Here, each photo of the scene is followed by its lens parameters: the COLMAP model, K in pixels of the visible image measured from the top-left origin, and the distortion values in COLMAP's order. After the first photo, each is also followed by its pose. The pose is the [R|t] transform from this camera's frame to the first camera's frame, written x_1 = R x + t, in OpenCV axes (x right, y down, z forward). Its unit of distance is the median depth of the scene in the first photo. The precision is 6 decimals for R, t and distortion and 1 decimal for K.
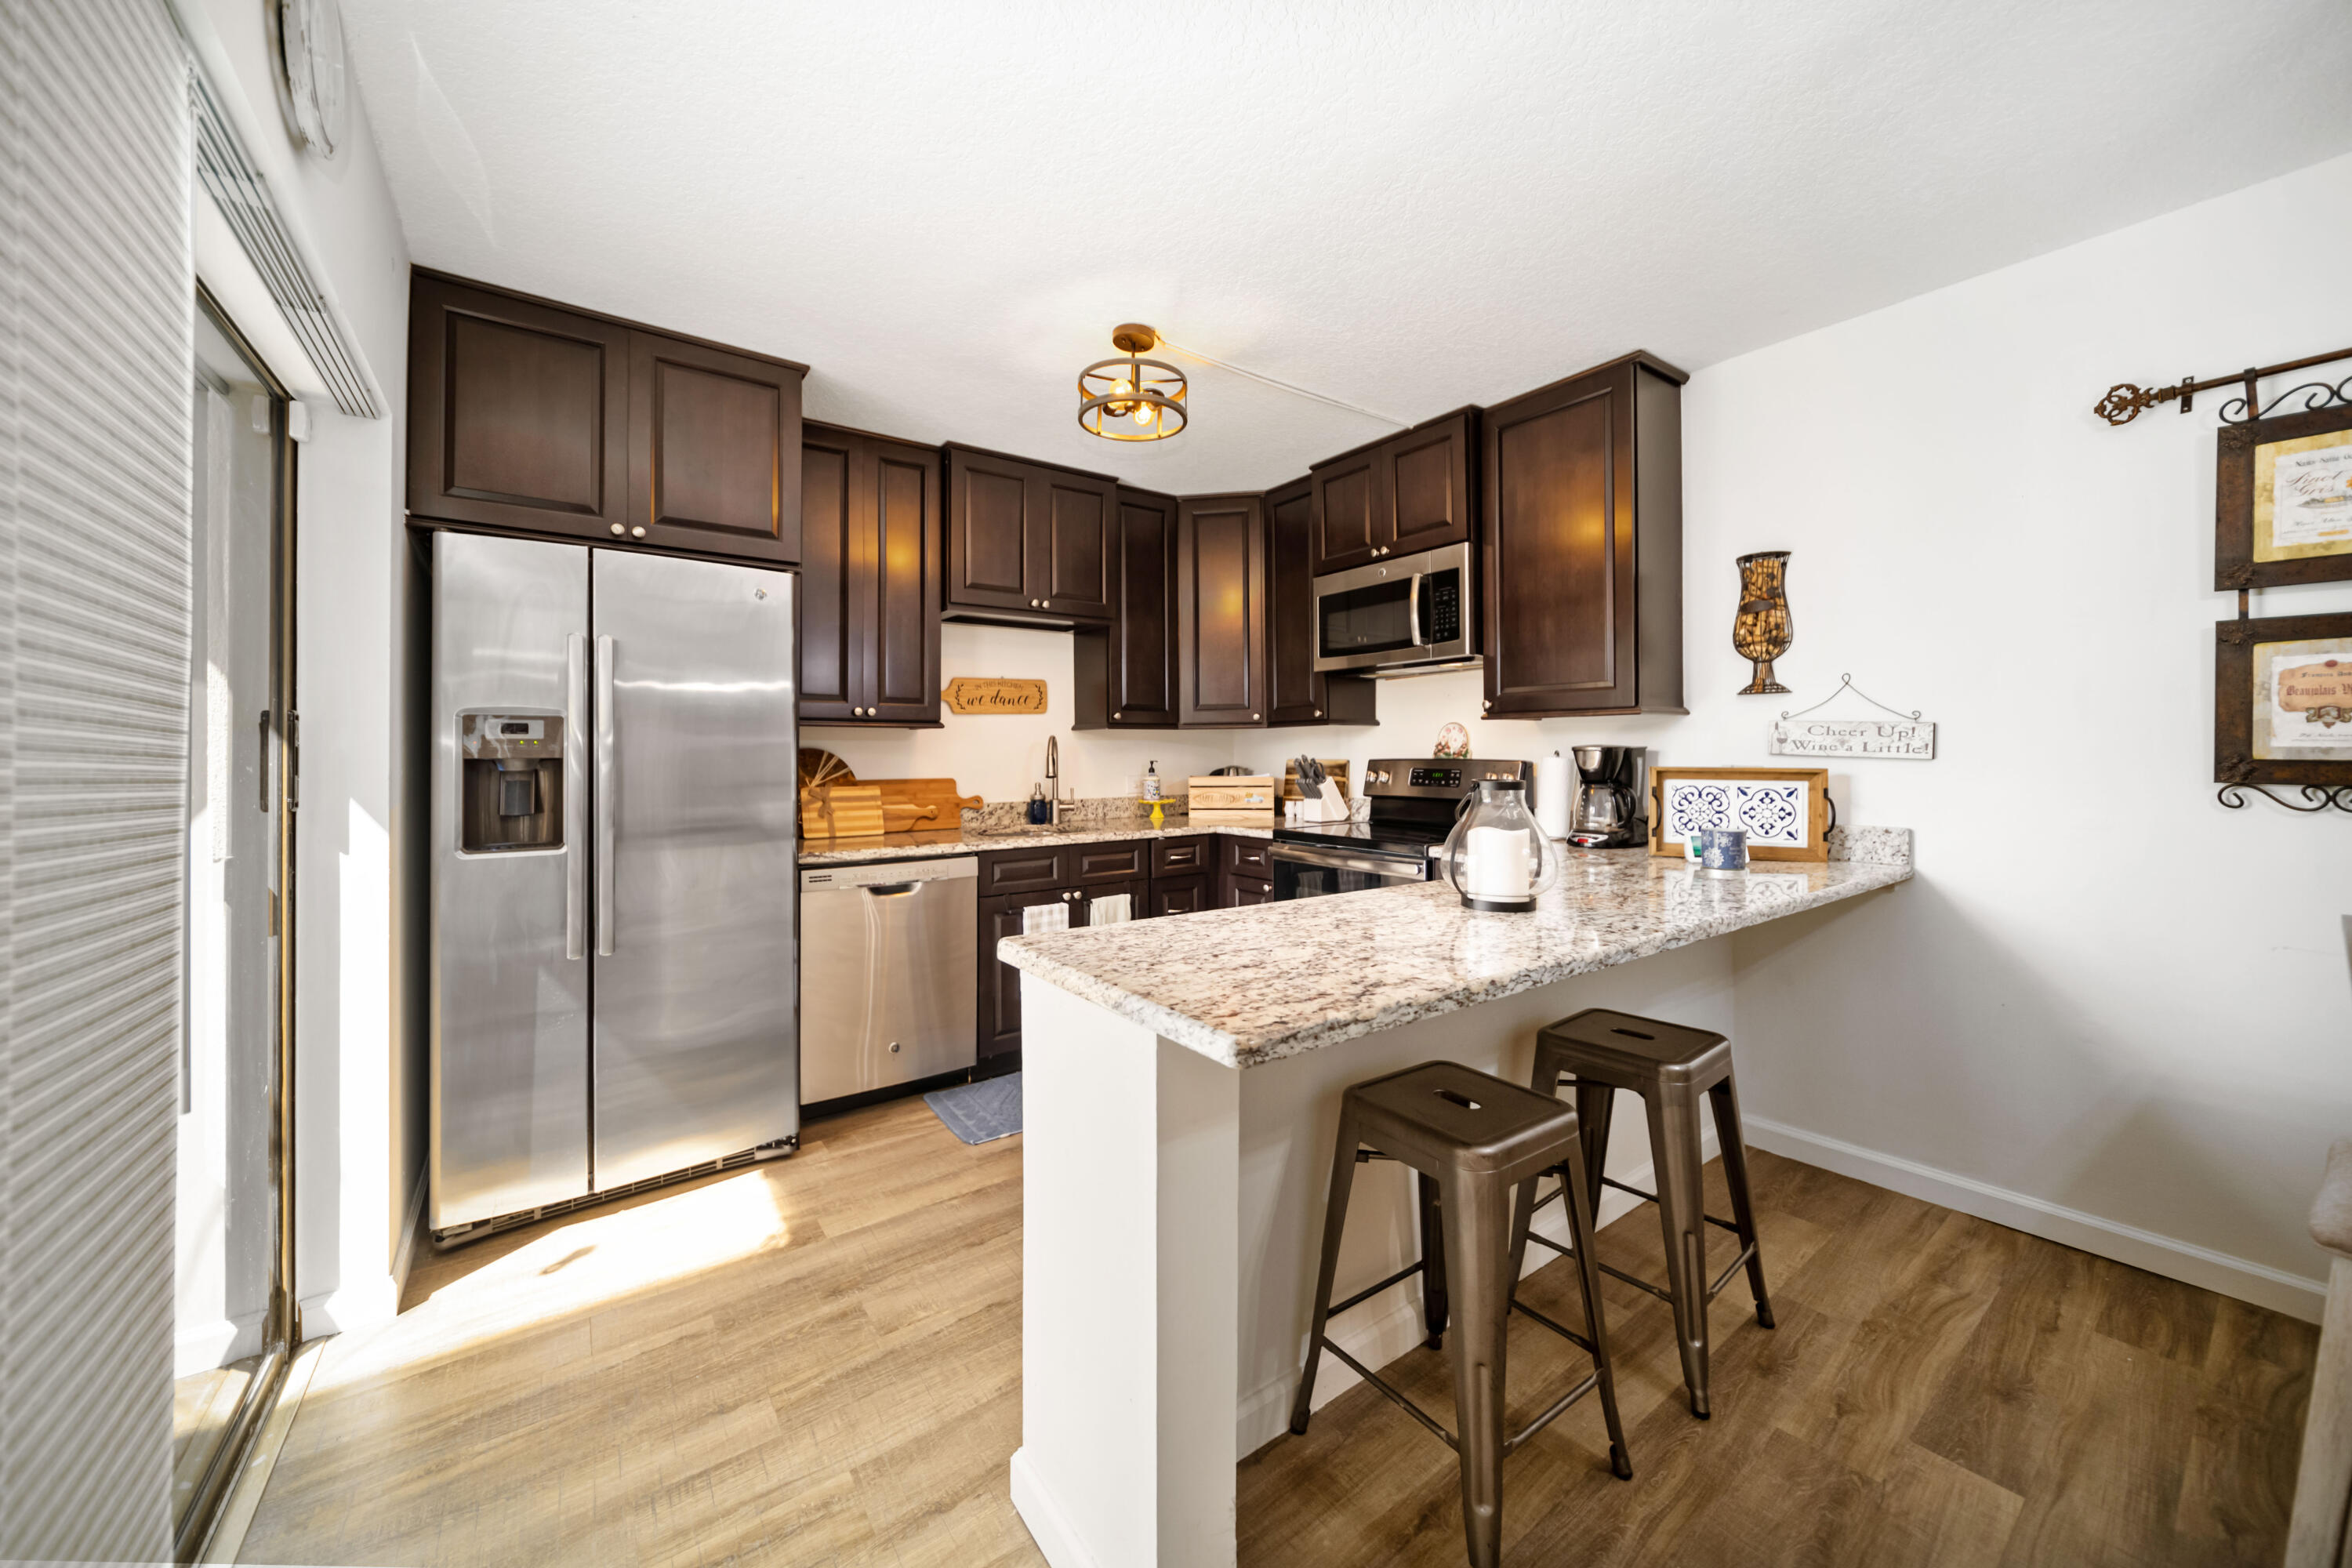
lens RADIAL K [[852.3, 0, 1178.3], [0, 852.3, 747.9], [0, 0, 1]] dist [-0.001080, 0.000007]
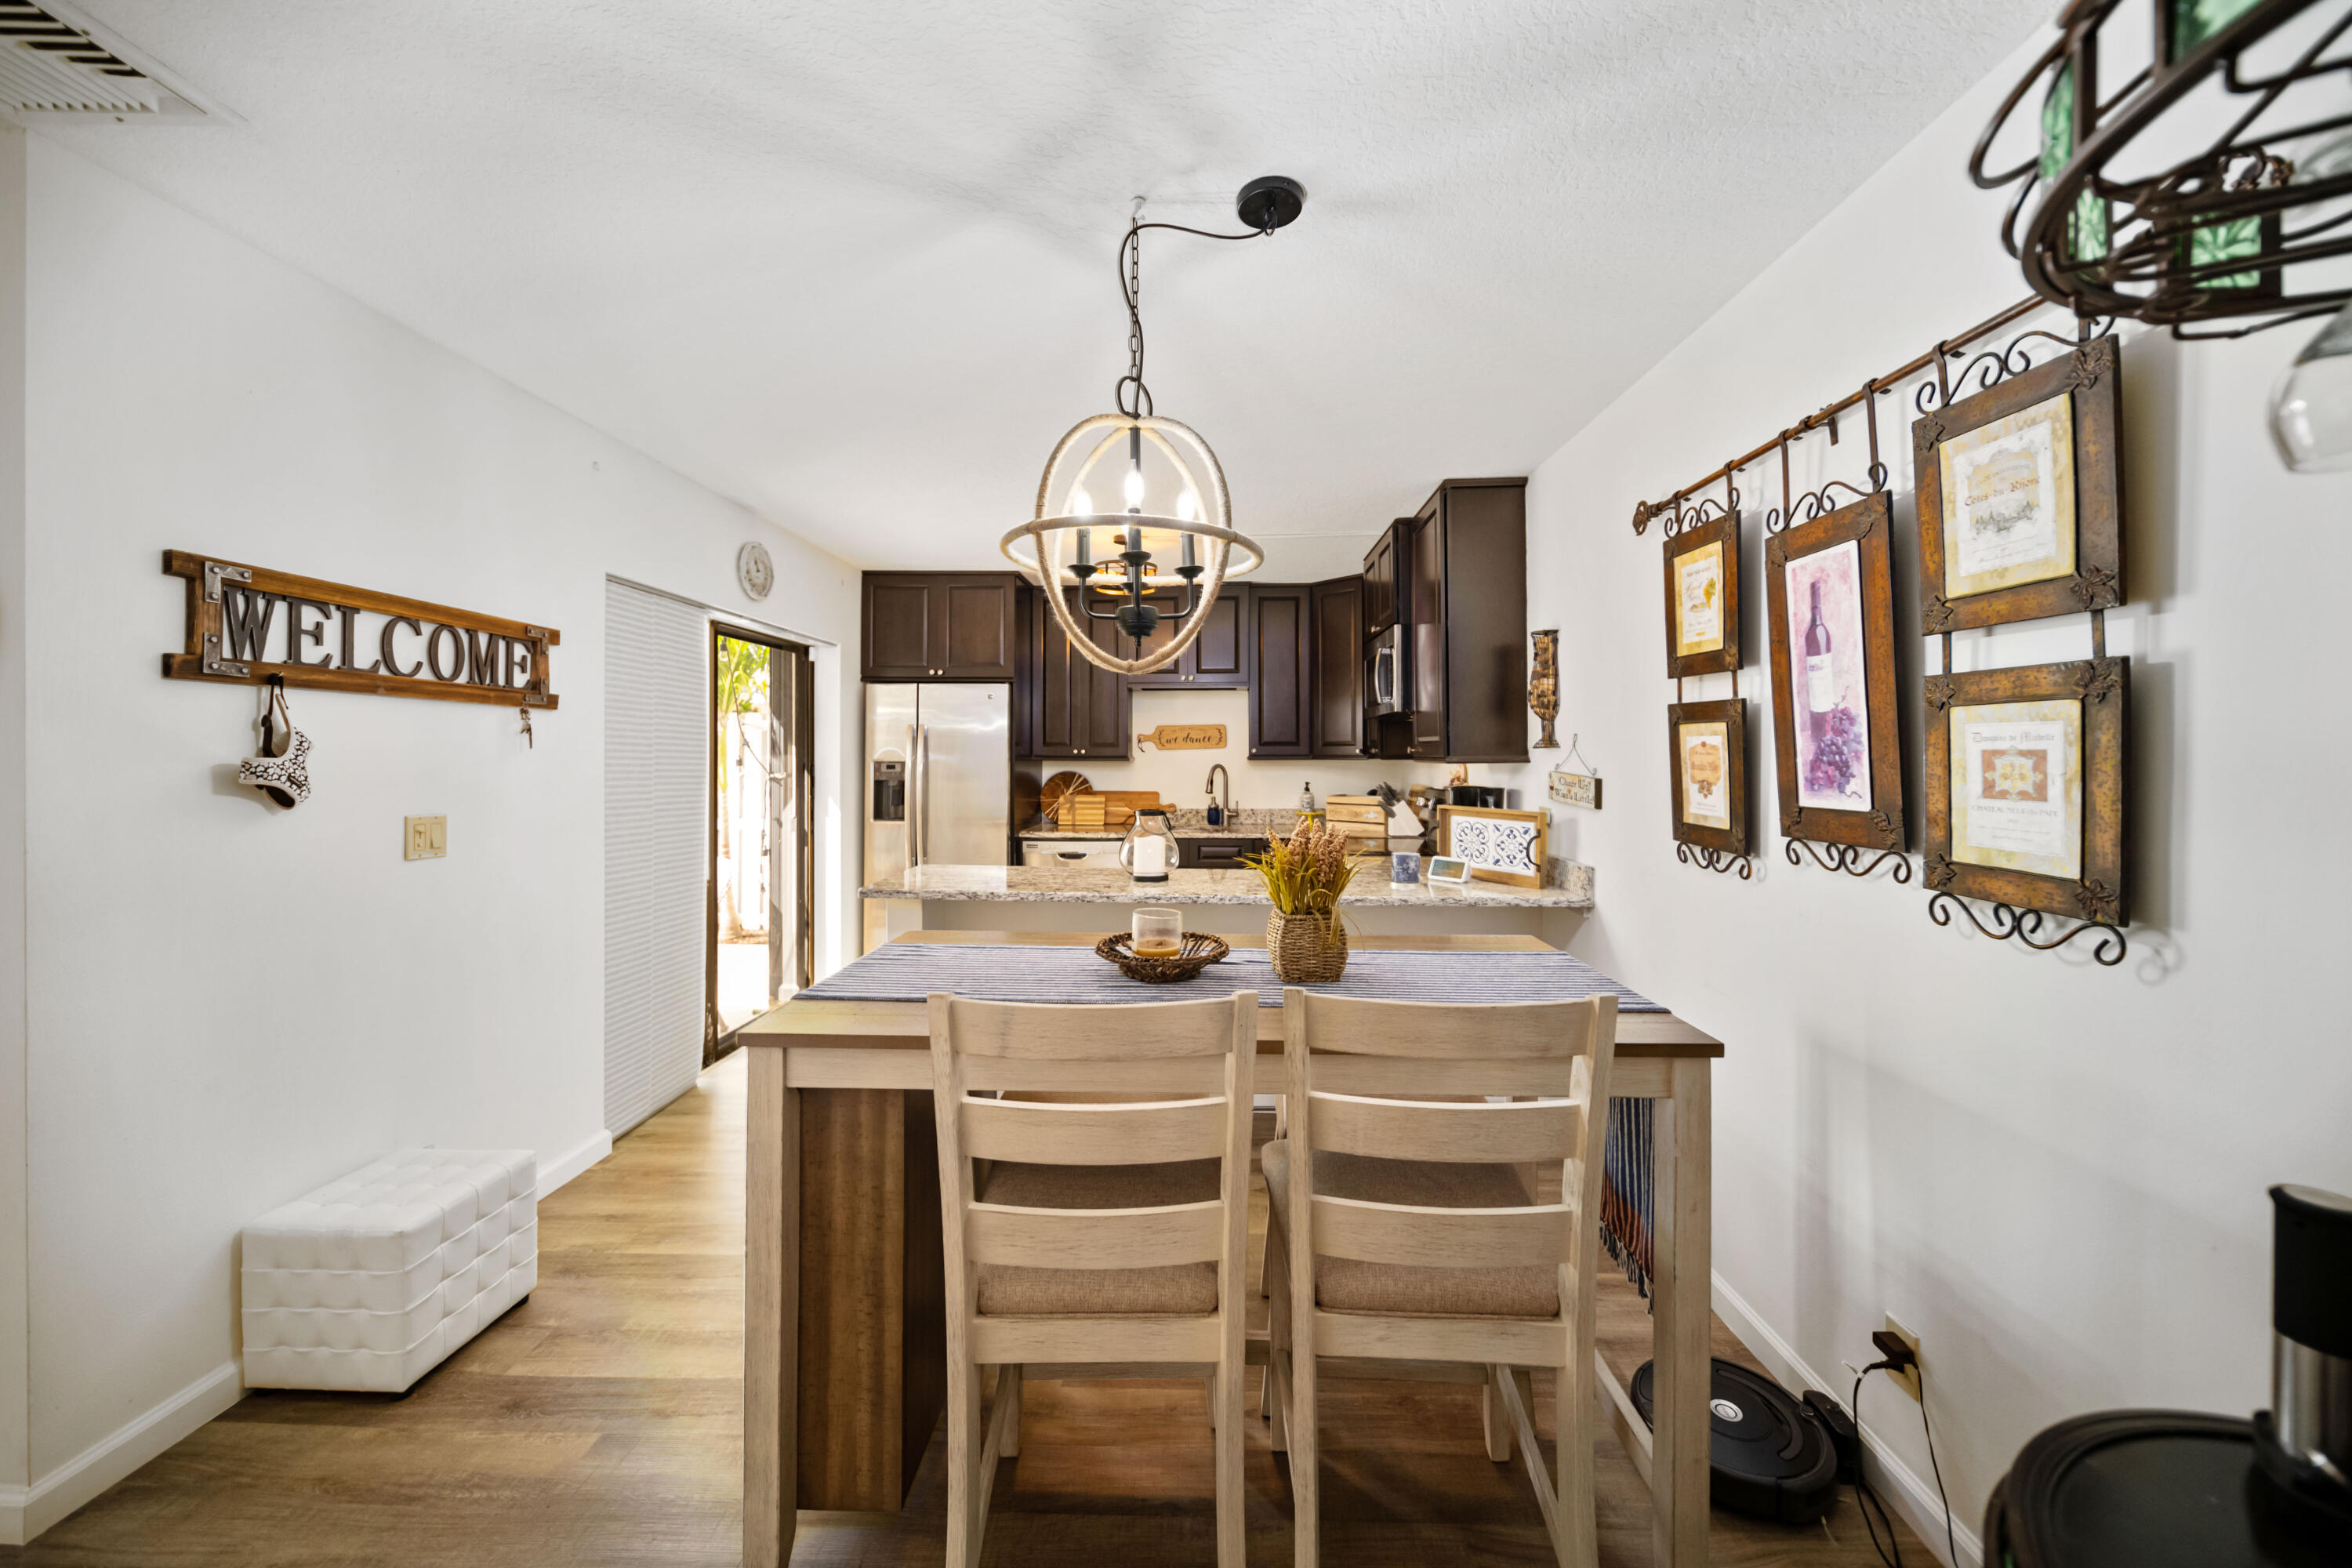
lens RADIAL K [[850.8, 0, 1174.9], [0, 850.8, 764.6], [0, 0, 1]] dist [-0.000202, -0.001638]
pose [[0.783011, 0.013345, -0.621864, 0.857338], [-0.000777, 0.999790, 0.020477, -0.053699], [0.622007, -0.015551, 0.782857, -0.216582]]
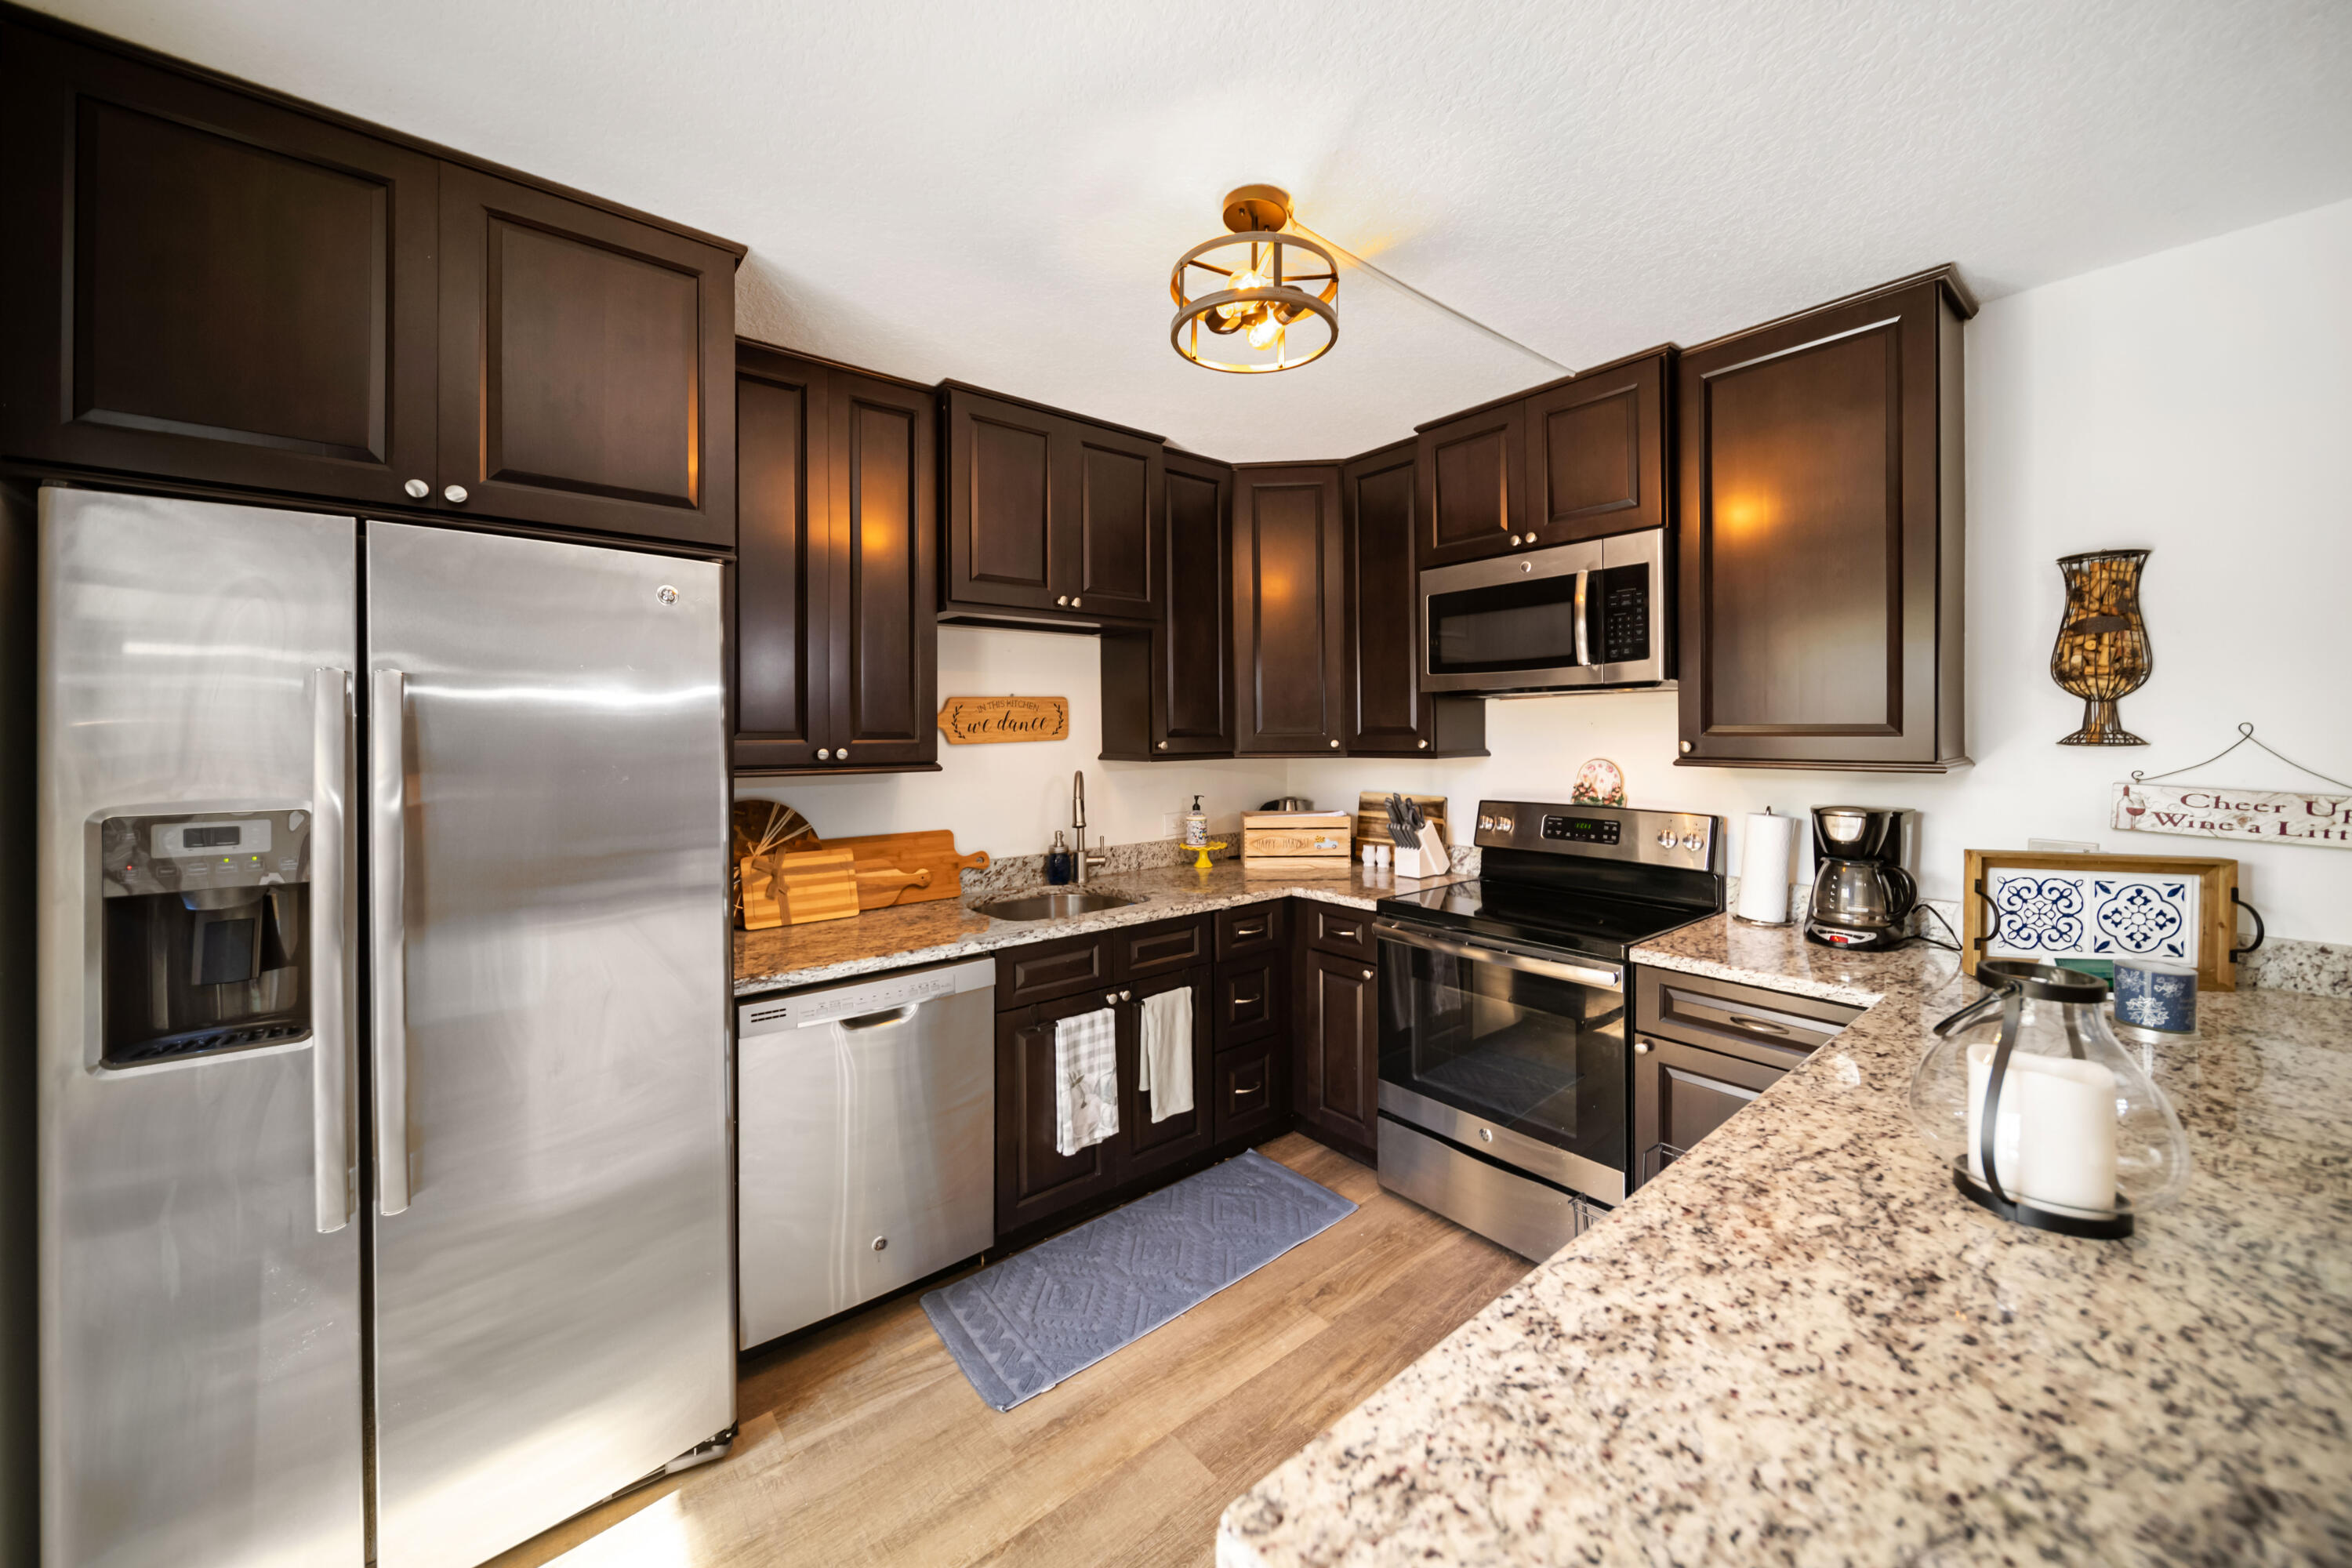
lens RADIAL K [[857.0, 0, 1198.9], [0, 857.0, 736.0], [0, 0, 1]] dist [0.000695, -0.002341]
pose [[0.997910, -0.000941, 0.064606, -0.110393], [0.000325, 0.999954, 0.009552, -0.066123], [-0.064612, -0.009511, 0.997865, 0.270385]]
